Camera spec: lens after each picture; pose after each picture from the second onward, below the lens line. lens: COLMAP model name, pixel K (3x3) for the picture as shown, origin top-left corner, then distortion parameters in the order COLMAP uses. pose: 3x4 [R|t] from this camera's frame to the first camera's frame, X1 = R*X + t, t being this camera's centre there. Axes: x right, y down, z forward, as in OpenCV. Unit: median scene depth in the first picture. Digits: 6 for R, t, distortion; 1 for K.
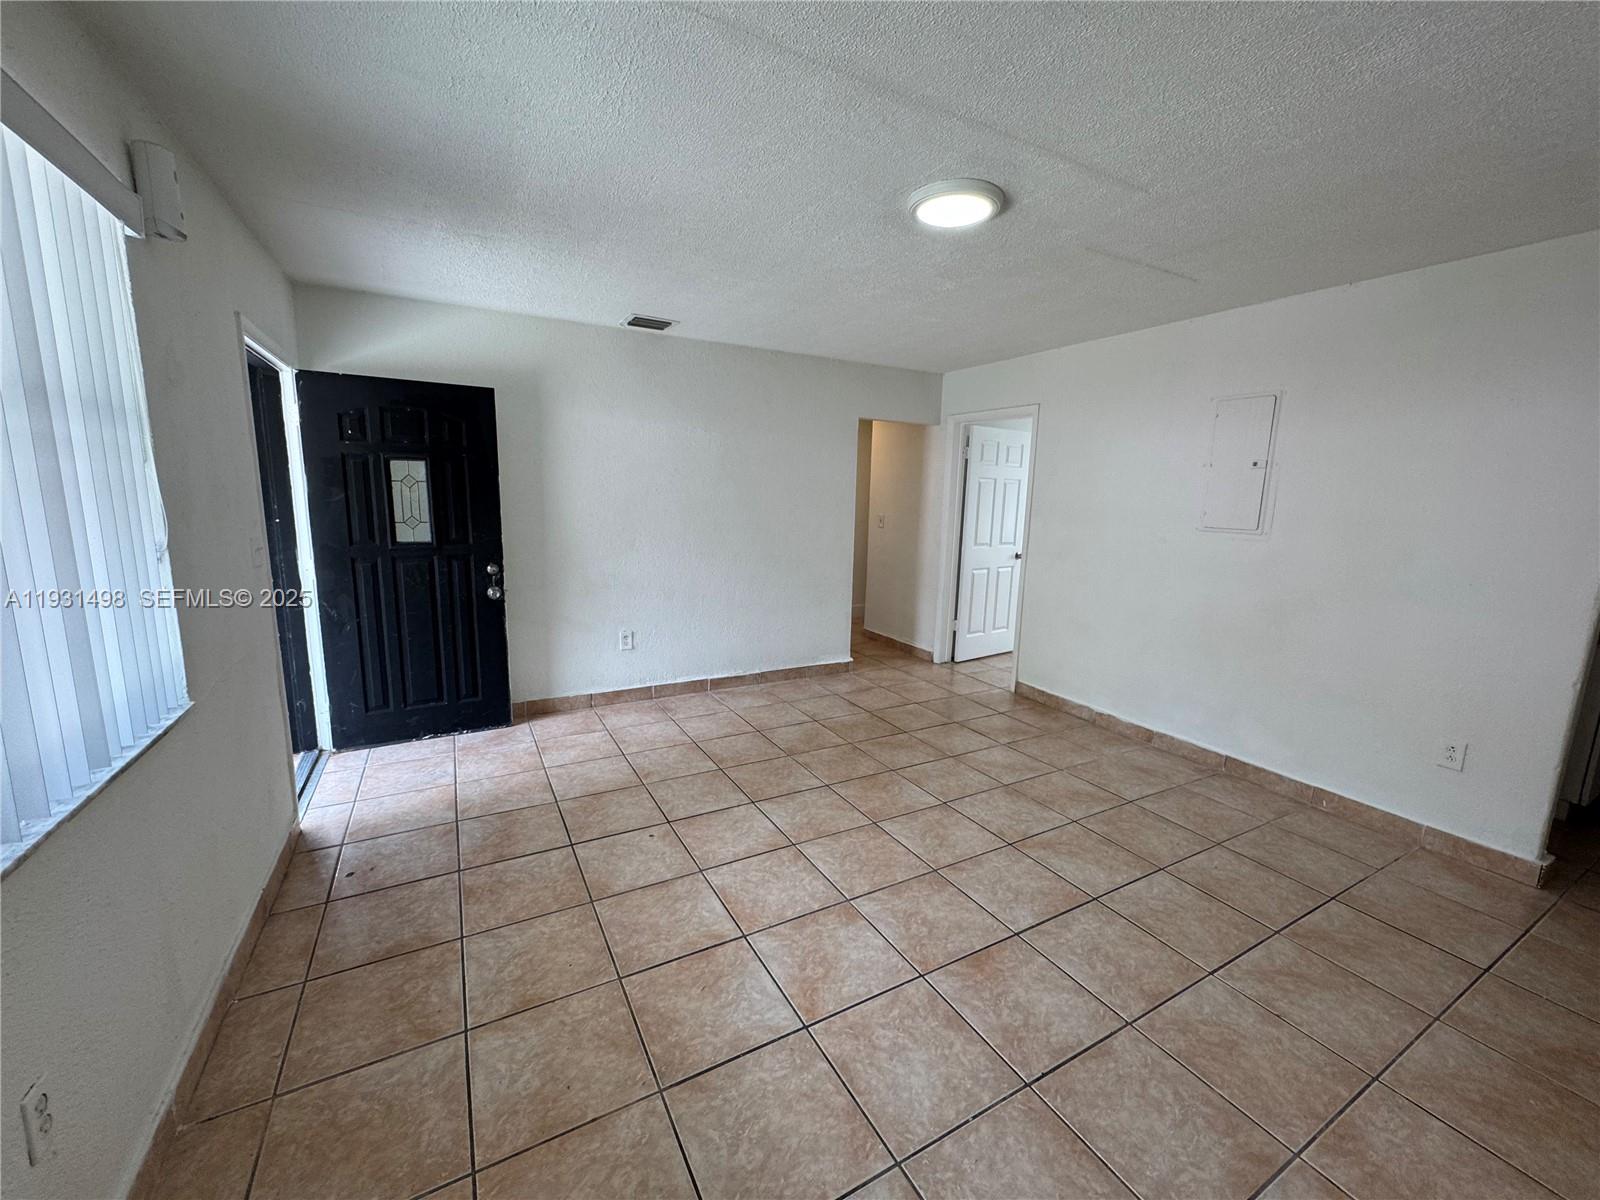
lens RADIAL K [[637.8, 0, 802.8], [0, 637.8, 601.4], [0, 0, 1]] dist [-0.001511, -0.000295]
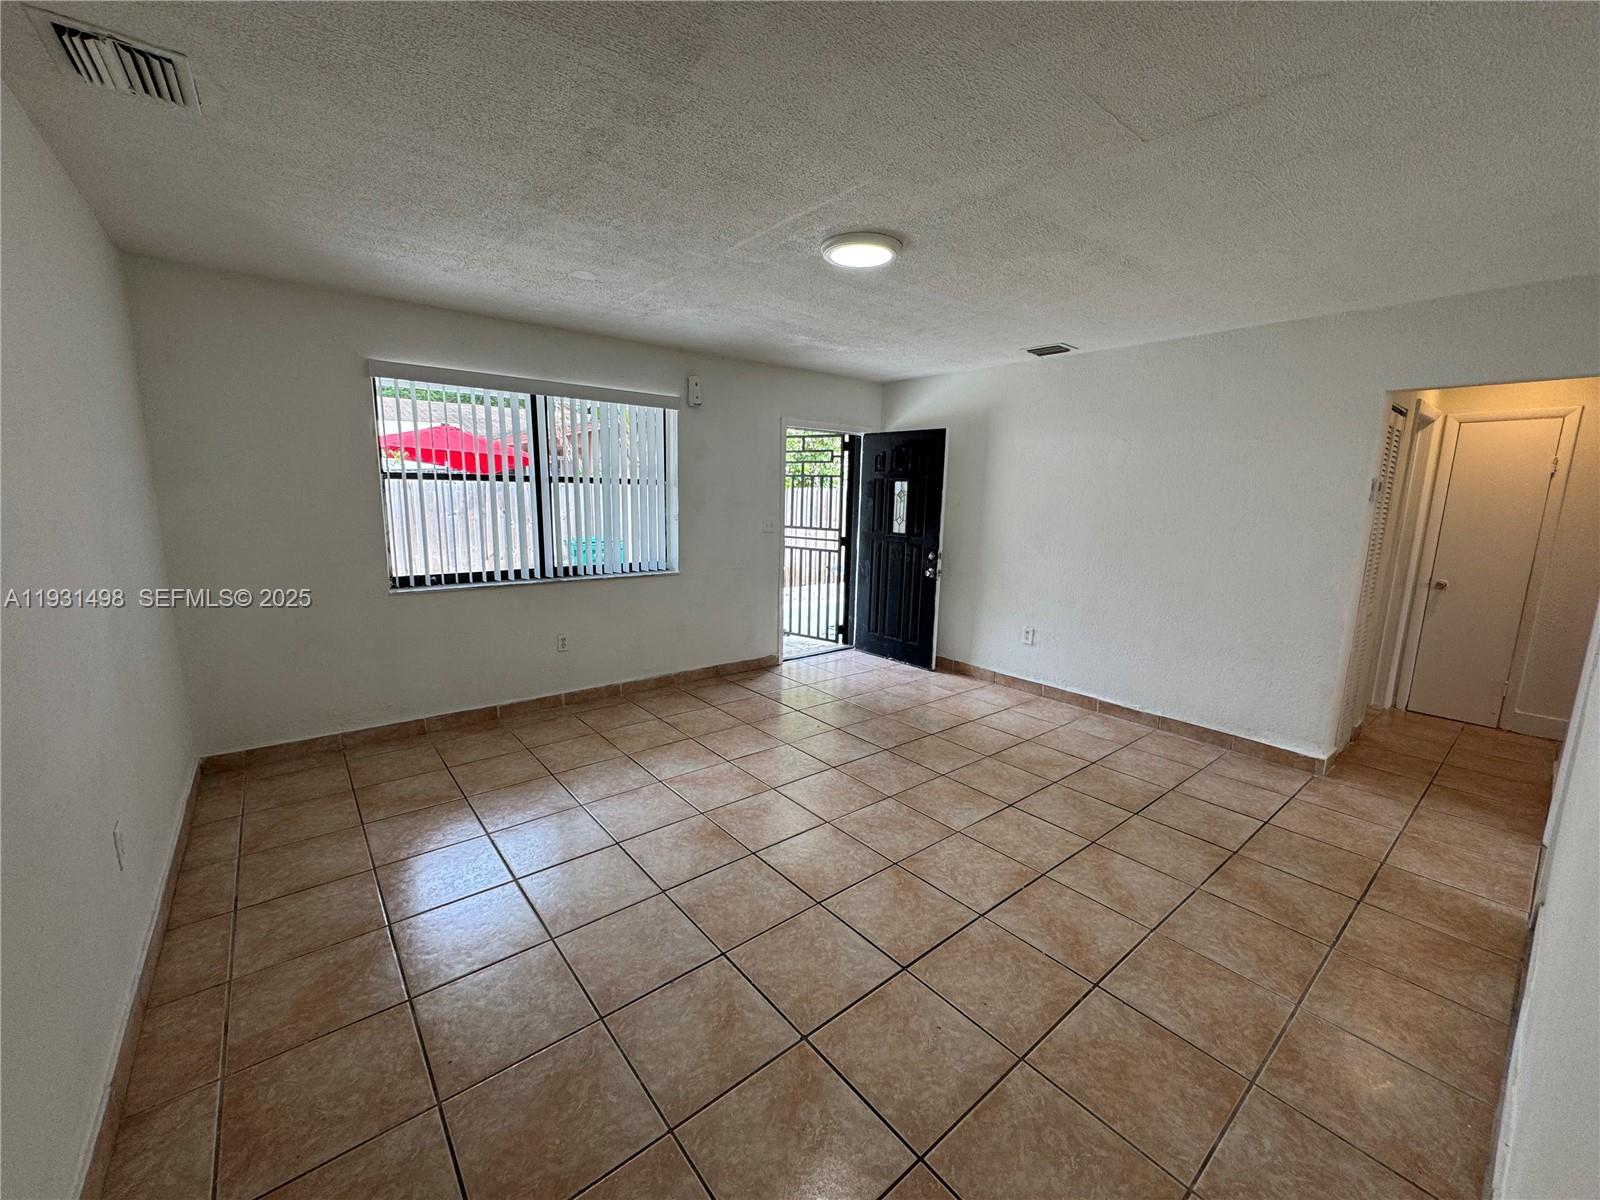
lens RADIAL K [[637.8, 0, 793.3], [0, 637.8, 598.5], [0, 0, 1]] dist [-0.001511, -0.000295]
pose [[0.173352, 0.147331, -0.973777, 0.914167], [-0.183970, 0.976188, 0.114945, -0.068849], [0.967525, 0.159220, 0.196329, 0.469352]]
